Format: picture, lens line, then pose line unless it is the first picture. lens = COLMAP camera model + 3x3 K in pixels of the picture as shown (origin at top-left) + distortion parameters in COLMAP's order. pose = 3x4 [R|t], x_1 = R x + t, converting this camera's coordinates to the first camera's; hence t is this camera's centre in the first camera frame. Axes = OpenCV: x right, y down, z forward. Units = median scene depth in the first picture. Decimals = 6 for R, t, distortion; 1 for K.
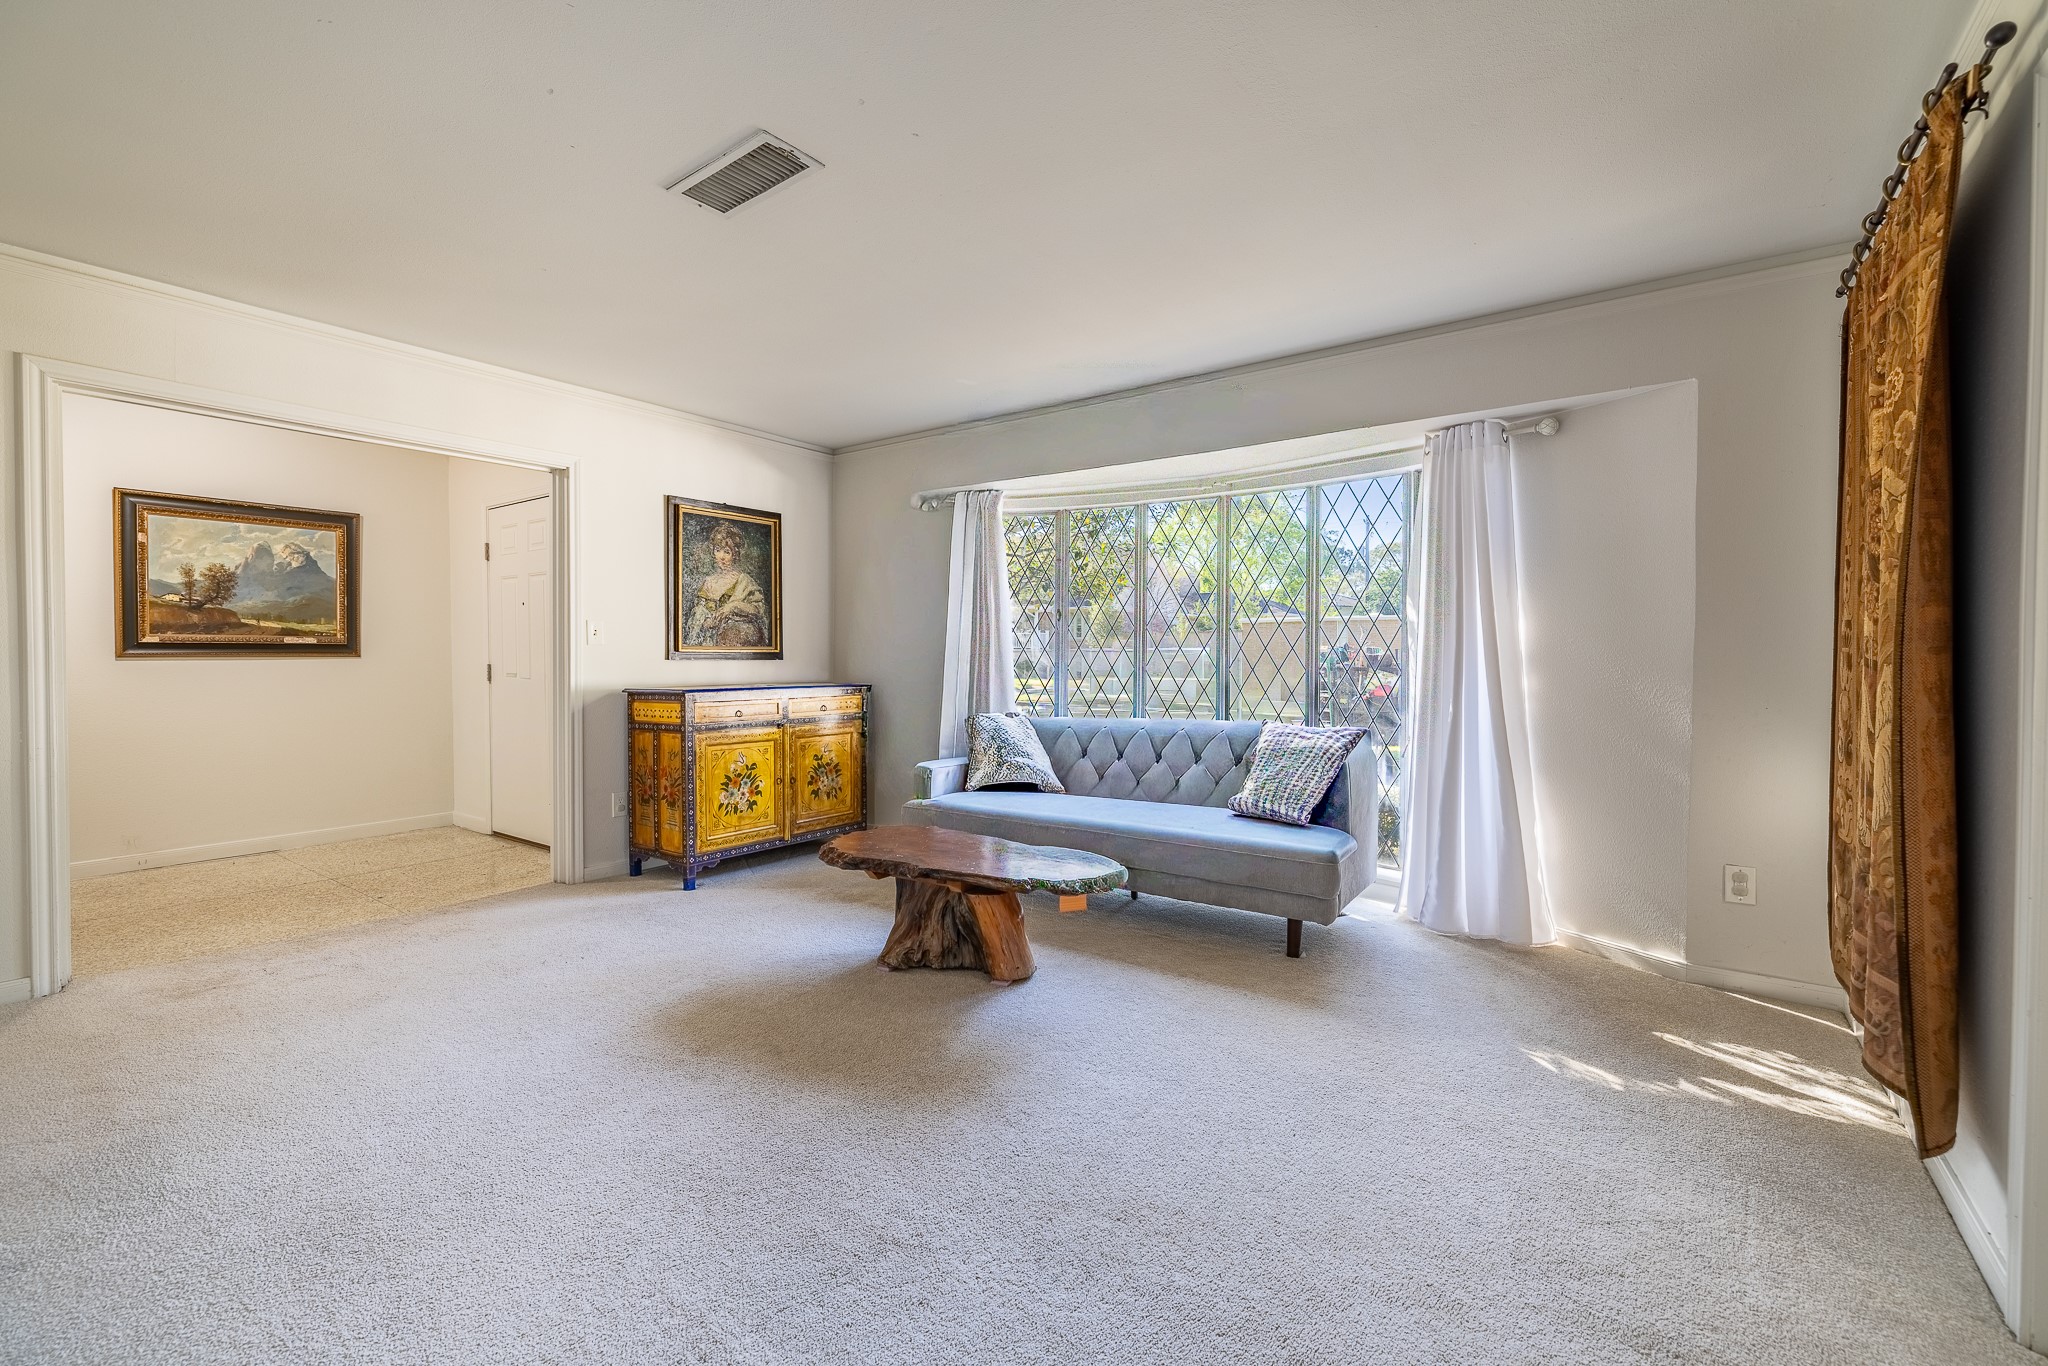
lens RADIAL K [[865.6, 0, 1022.7], [0, 865.6, 673.6], [0, 0, 1]] dist [-0.000682, -0.000029]
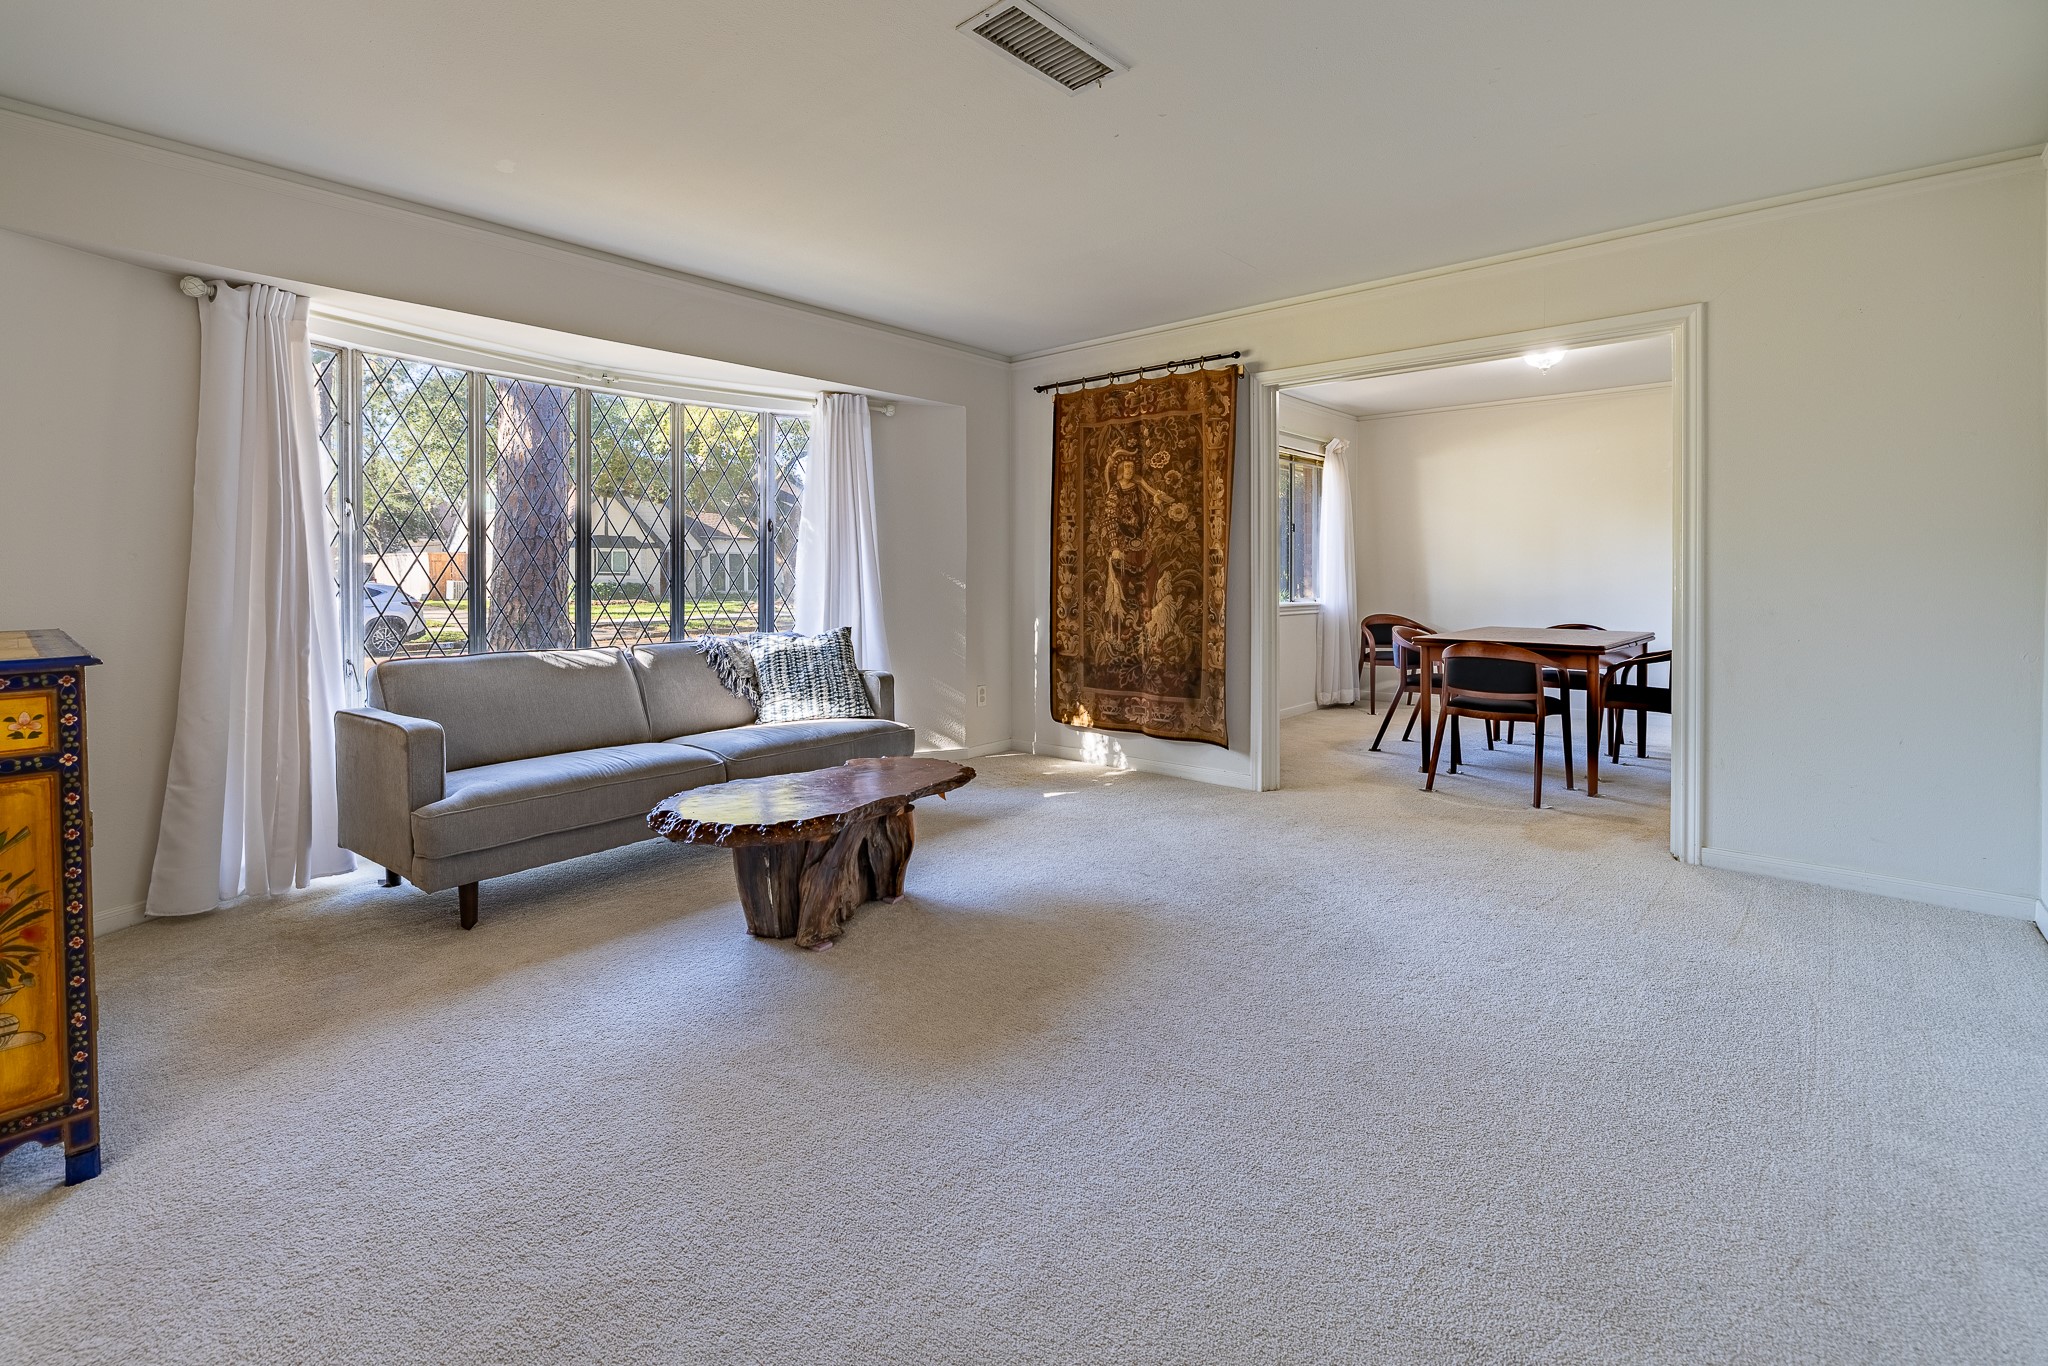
lens RADIAL K [[912.6, 0, 1016.3], [0, 912.6, 592.5], [0, 0, 1]] dist [-0.002399, -0.000104]
pose [[0.088986, -0.024713, 0.995726, -0.749036], [0.027410, 0.999374, 0.022354, -0.008475], [-0.995656, 0.025303, 0.089608, 0.550662]]
